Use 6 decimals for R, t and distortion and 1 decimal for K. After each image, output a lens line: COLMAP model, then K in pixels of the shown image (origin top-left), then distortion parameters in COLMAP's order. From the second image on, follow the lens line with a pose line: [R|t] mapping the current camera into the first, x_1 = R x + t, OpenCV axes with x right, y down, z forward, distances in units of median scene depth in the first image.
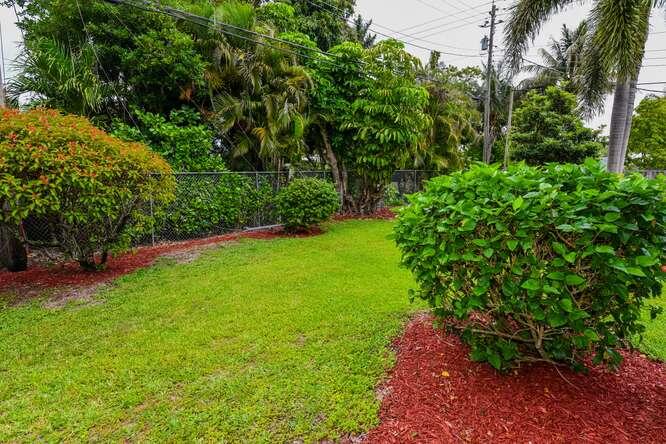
lens RADIAL K [[330.8, 0, 330.4], [0, 330.8, 213.5], [0, 0, 1]] dist [-0.014166, -0.000892]
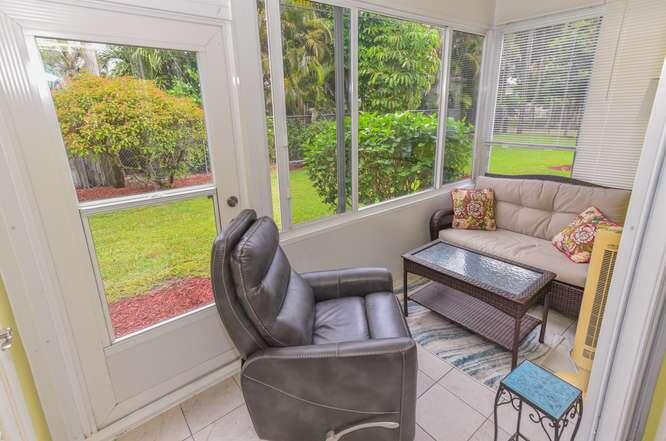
lens RADIAL K [[328.6, 0, 331.7], [0, 328.6, 203.6], [0, 0, 1]] dist [0.021796, 0.000293]
pose [[0.980748, 0.027242, -0.193367, 0.196659], [0.001005, 0.989505, 0.144498, 0.018989], [0.195274, -0.141911, 0.970427, -0.199049]]
